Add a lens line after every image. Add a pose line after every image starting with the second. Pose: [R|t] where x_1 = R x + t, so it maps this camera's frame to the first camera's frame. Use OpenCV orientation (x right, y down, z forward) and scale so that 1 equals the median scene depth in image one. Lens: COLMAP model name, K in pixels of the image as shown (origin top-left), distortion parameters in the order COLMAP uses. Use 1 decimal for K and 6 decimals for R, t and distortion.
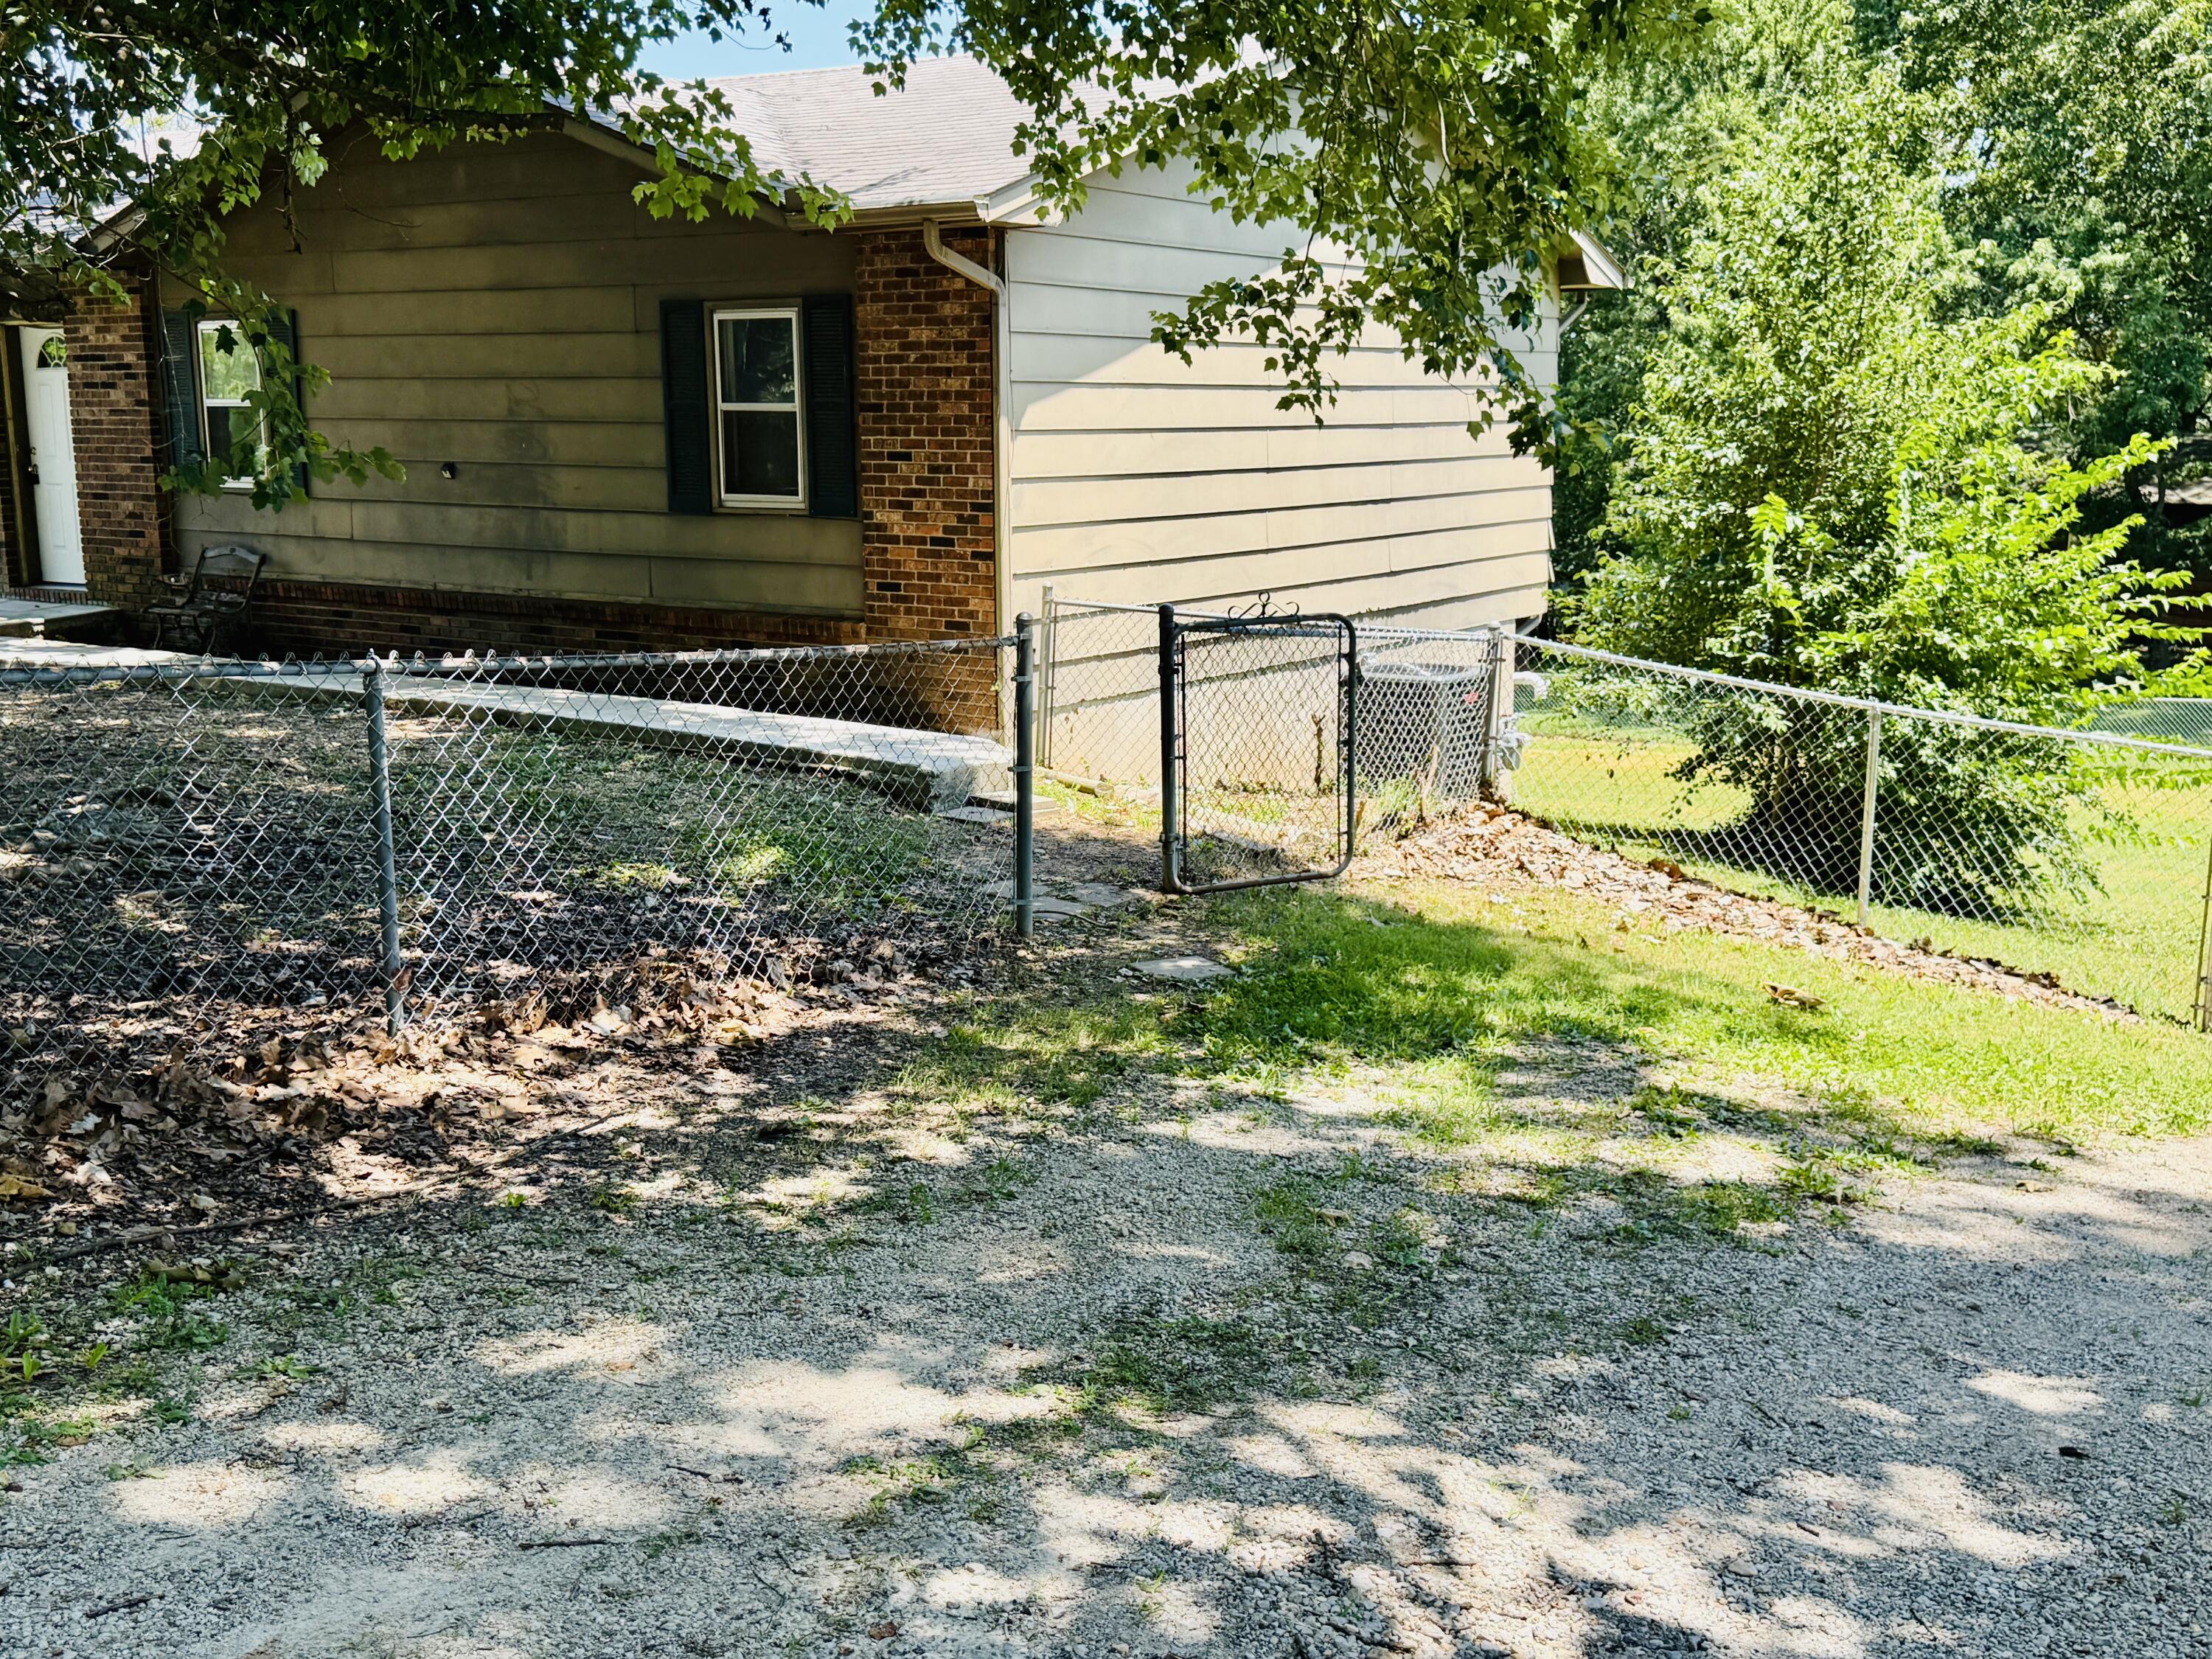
lens RADIAL K [[2276.8, 0, 1110.2], [0, 2276.8, 831.9], [0, 0, 1]] dist [0.140751, -0.350983]
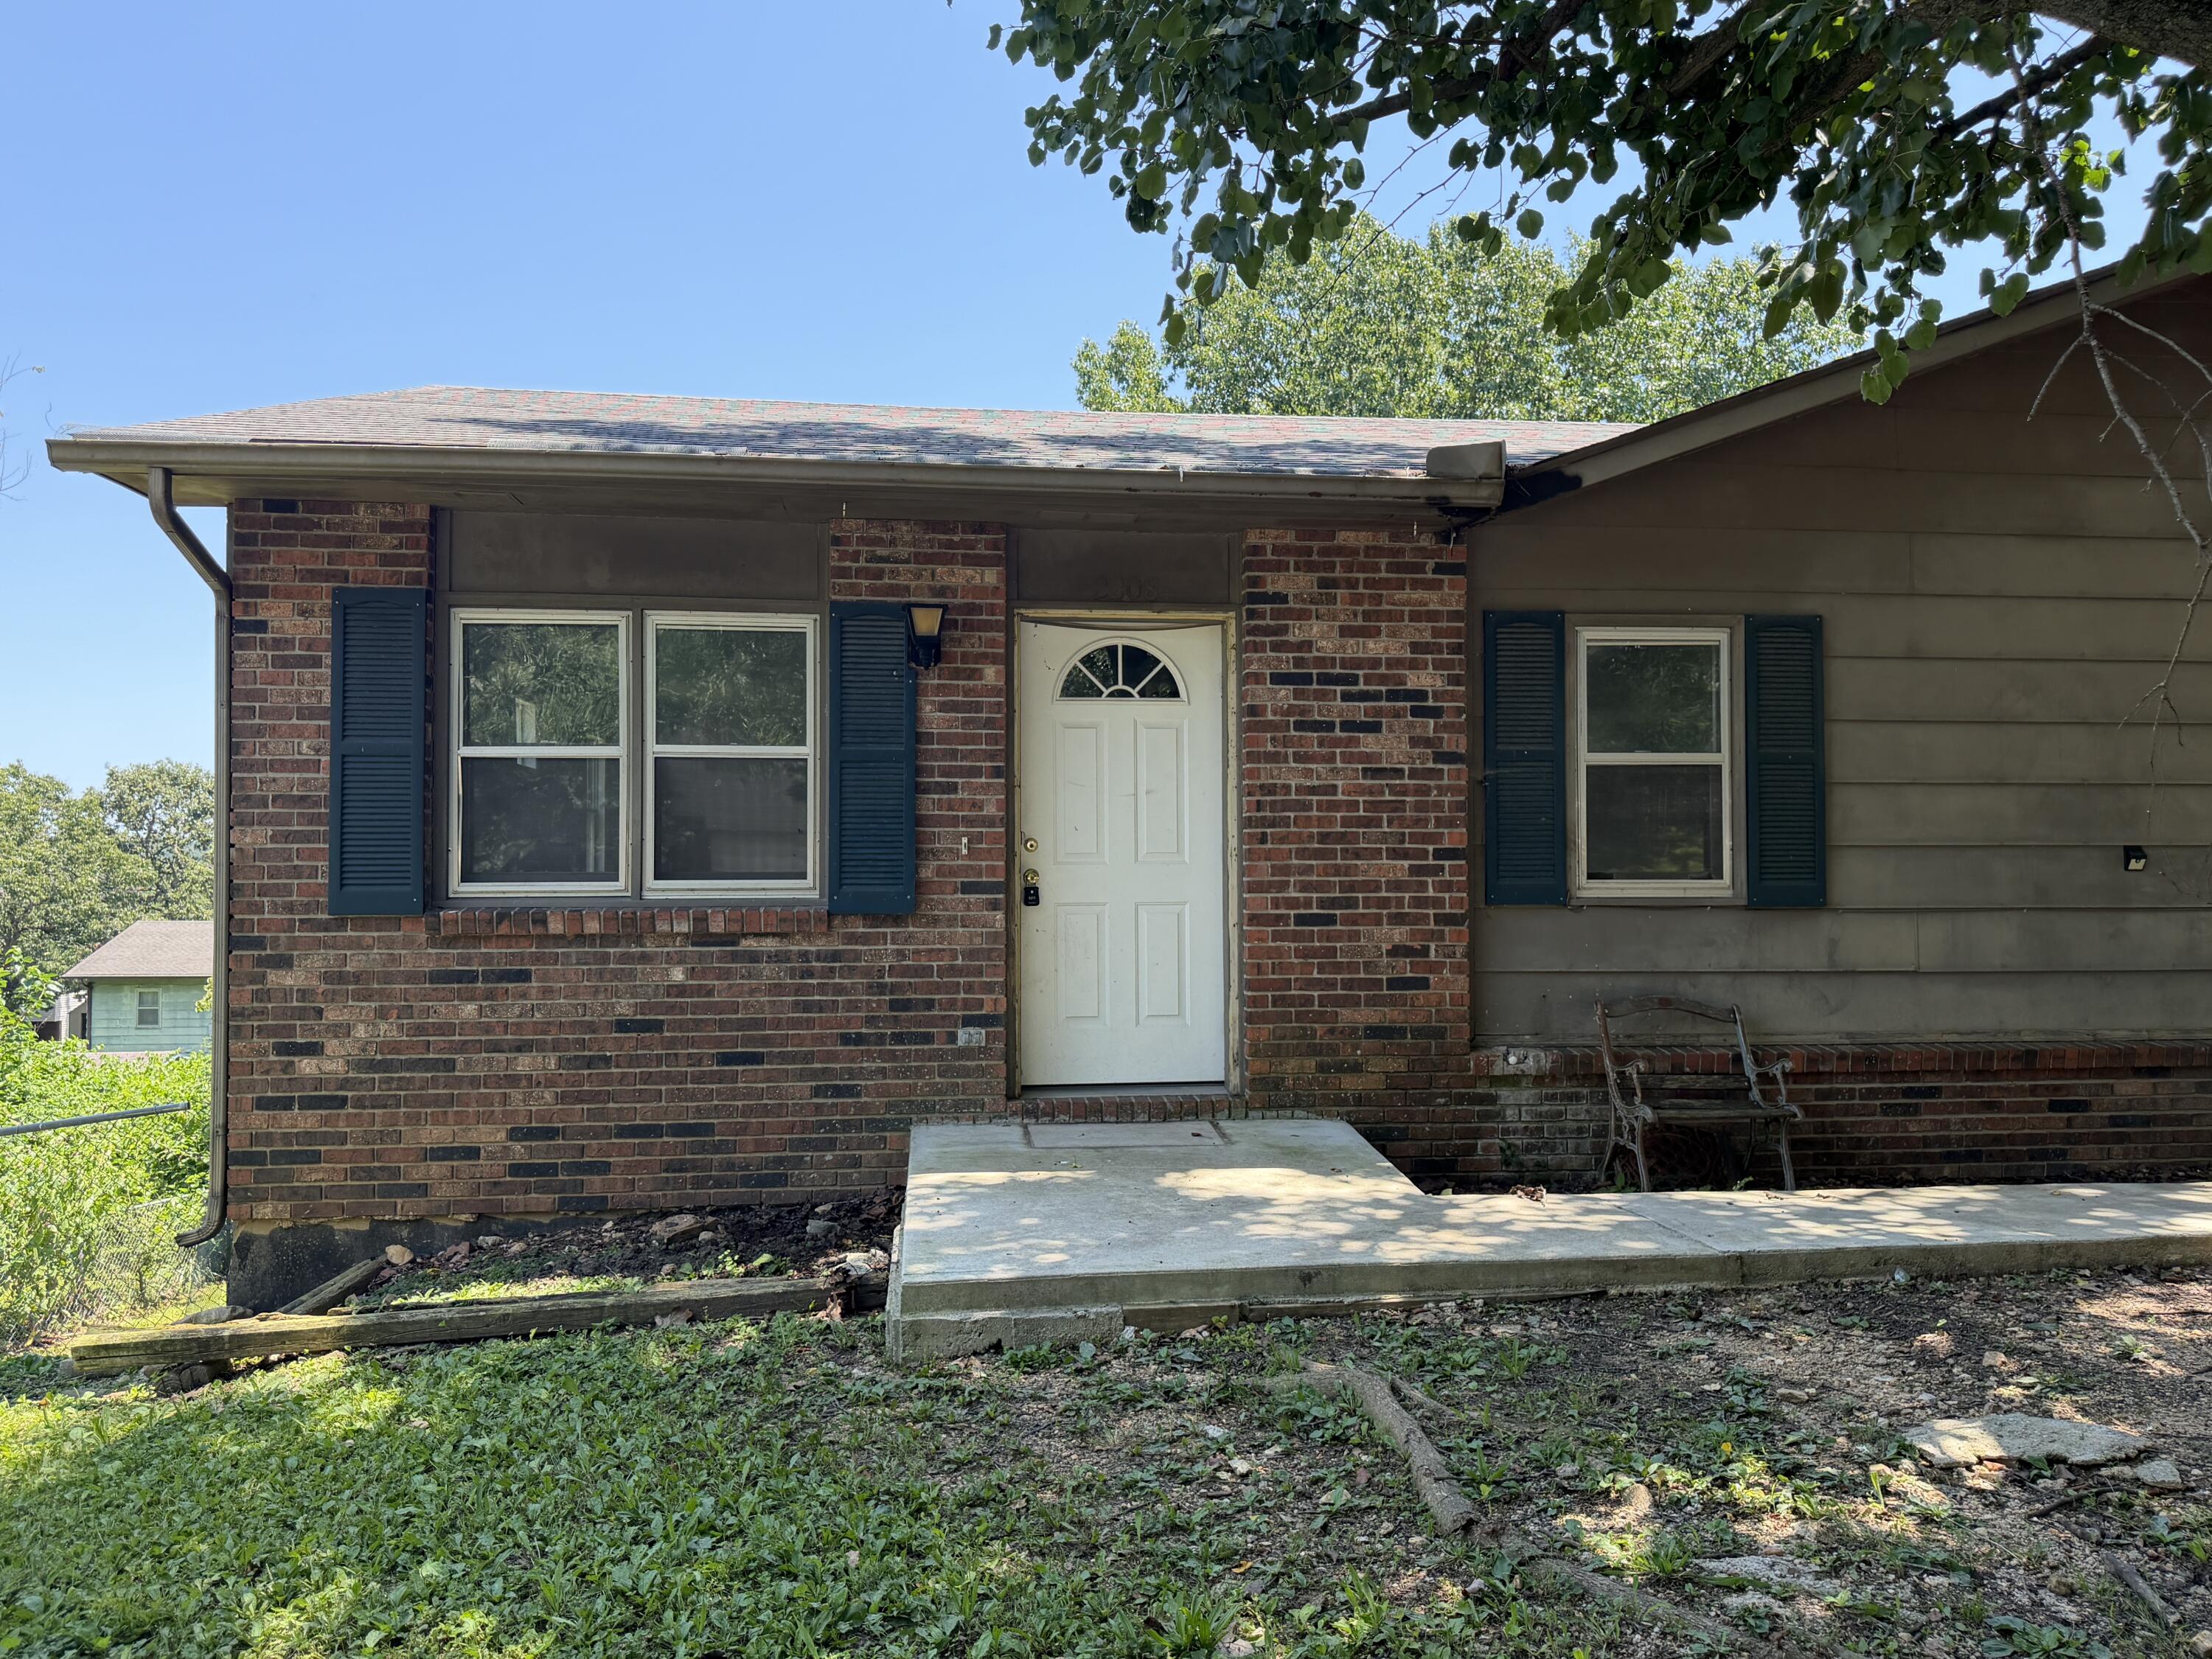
lens RADIAL K [[2504.7, 0, 1106.0], [0, 2504.7, 829.5], [0, 0, 1]] dist [0.073654, -0.026414]
pose [[0.722061, -0.015365, 0.691659, -0.845104], [0.118705, 0.987679, -0.101982, -0.105231], [-0.681570, 0.155740, 0.714988, 0.563497]]
